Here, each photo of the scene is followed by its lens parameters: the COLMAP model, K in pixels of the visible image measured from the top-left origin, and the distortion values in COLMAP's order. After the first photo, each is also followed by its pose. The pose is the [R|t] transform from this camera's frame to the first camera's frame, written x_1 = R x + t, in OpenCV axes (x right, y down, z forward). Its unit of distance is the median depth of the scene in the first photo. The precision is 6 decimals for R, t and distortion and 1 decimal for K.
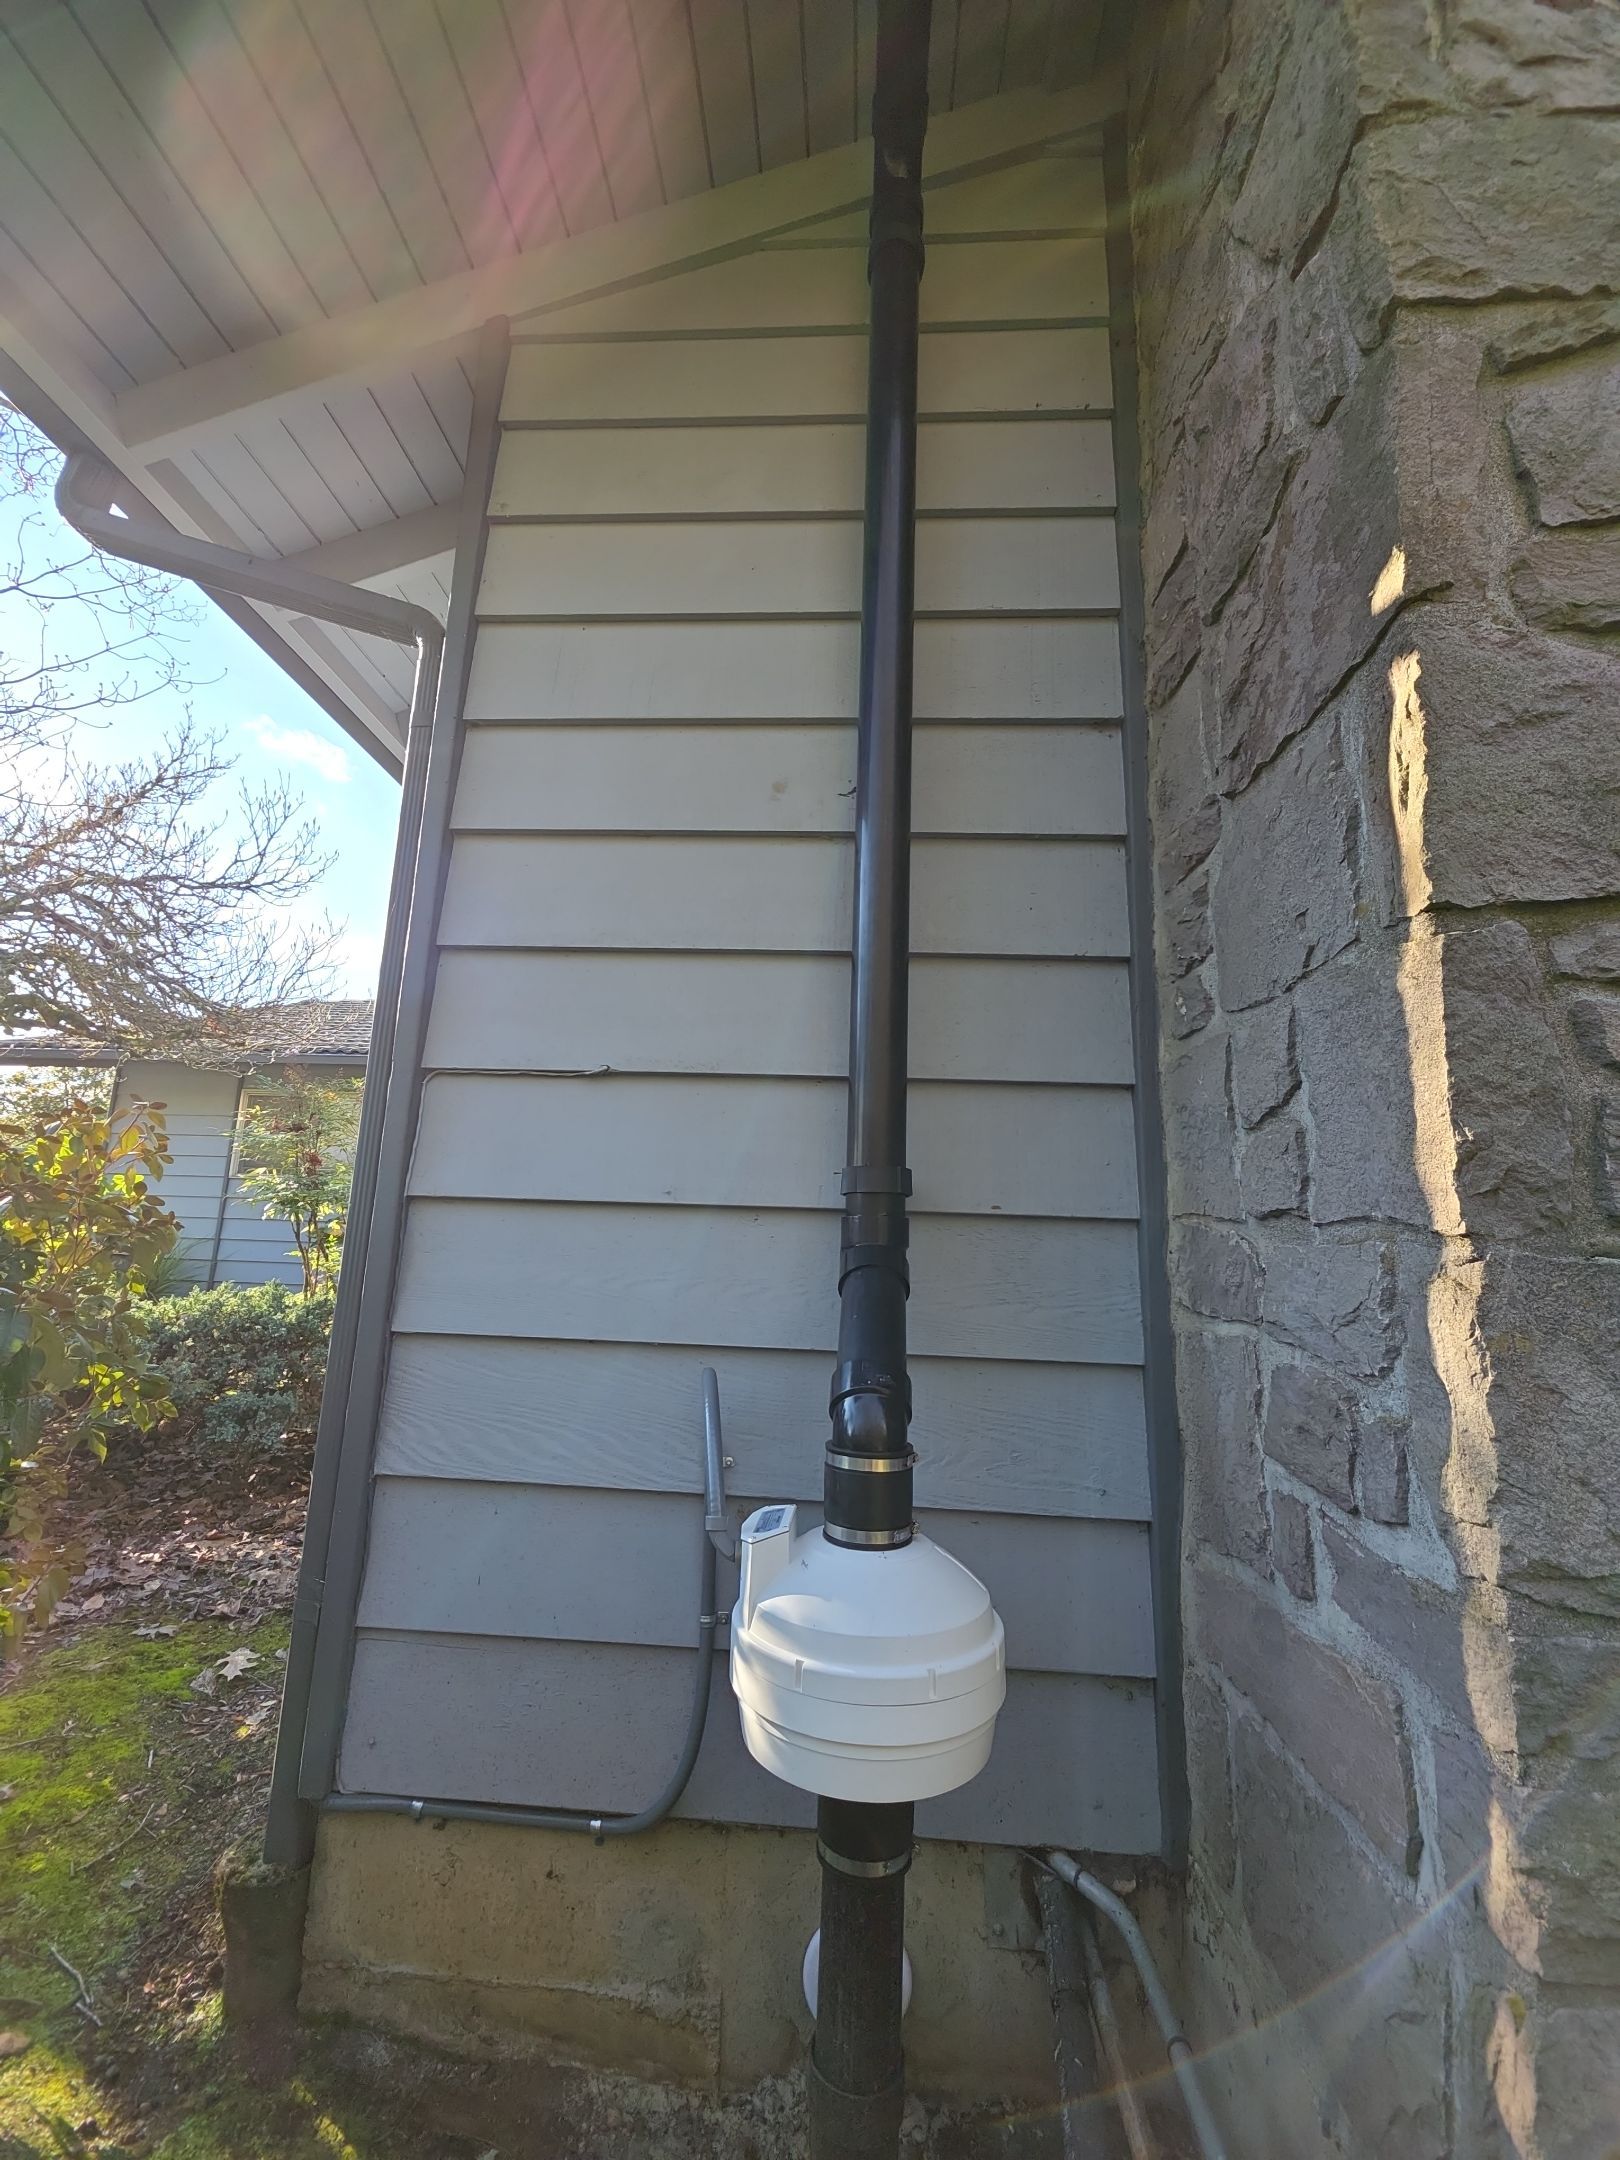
lens RADIAL K [[852.9, 0, 810.0], [0, 852.9, 1080.0], [0, 0, 1]] dist [0.012469, -0.008778]
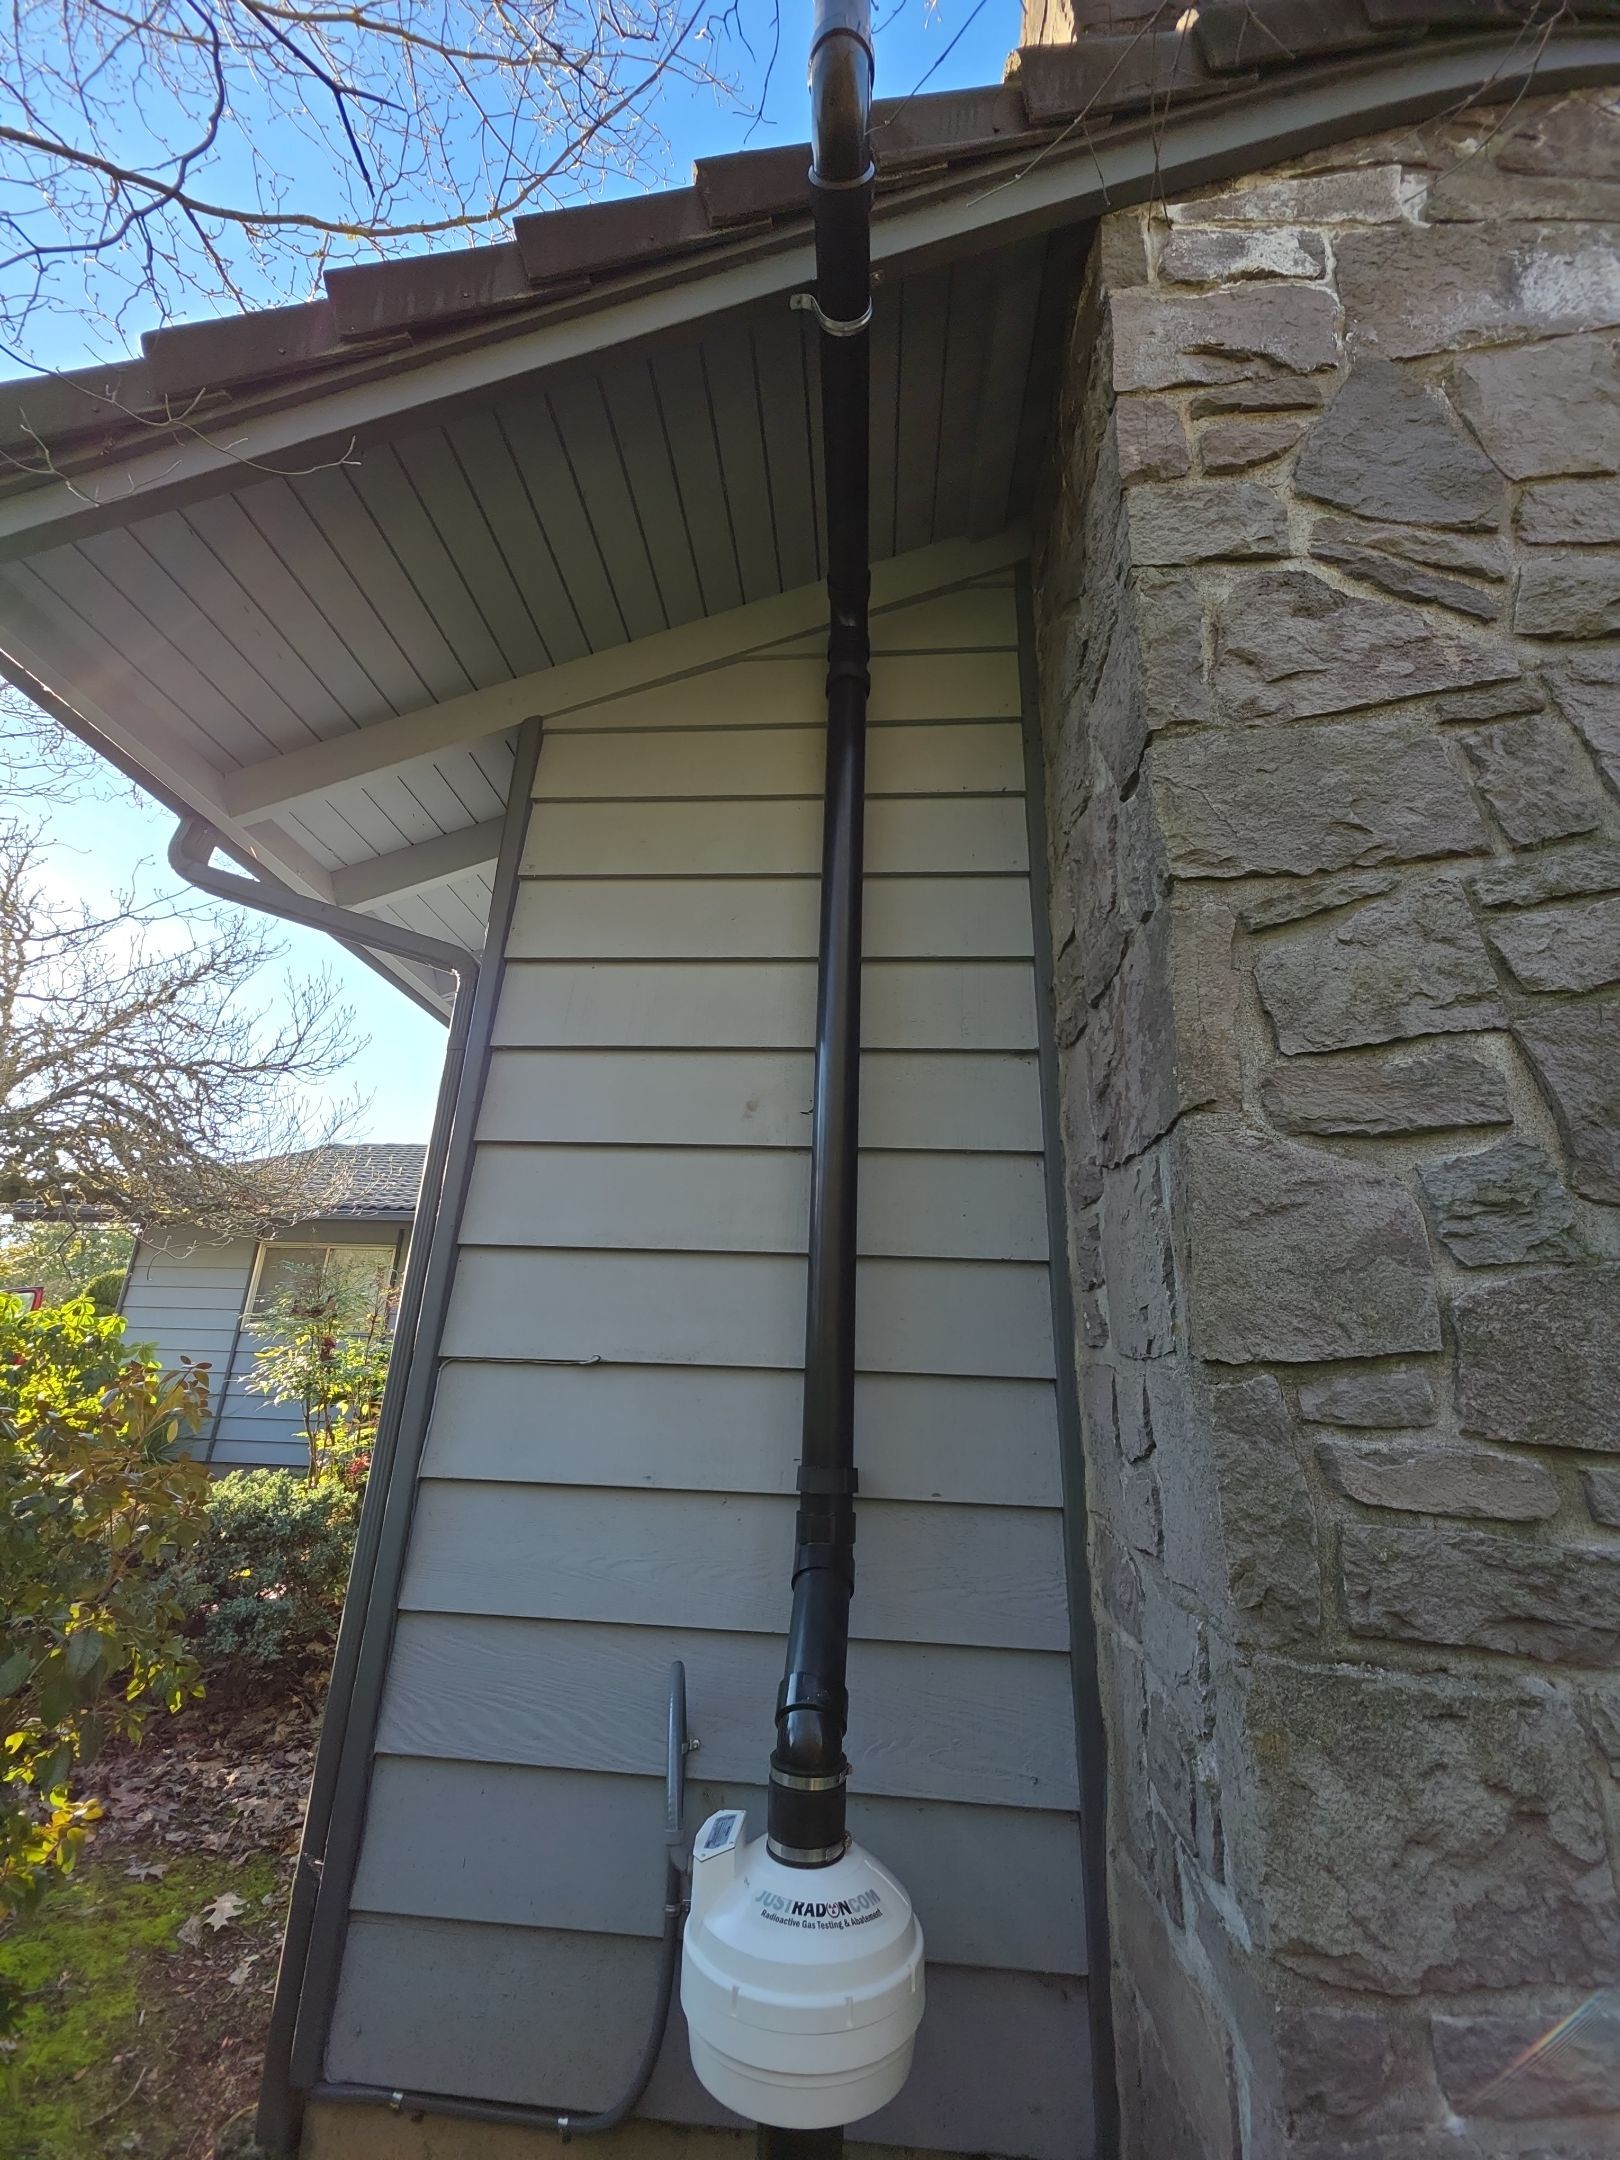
lens RADIAL K [[852.9, 0, 810.0], [0, 852.9, 1080.0], [0, 0, 1]] dist [0.012469, -0.008778]
pose [[0.999863, -0.004893, -0.015803, 0.078190], [0.002615, 0.989994, -0.141089, -0.257290], [0.016335, 0.141028, 0.989871, -0.218249]]
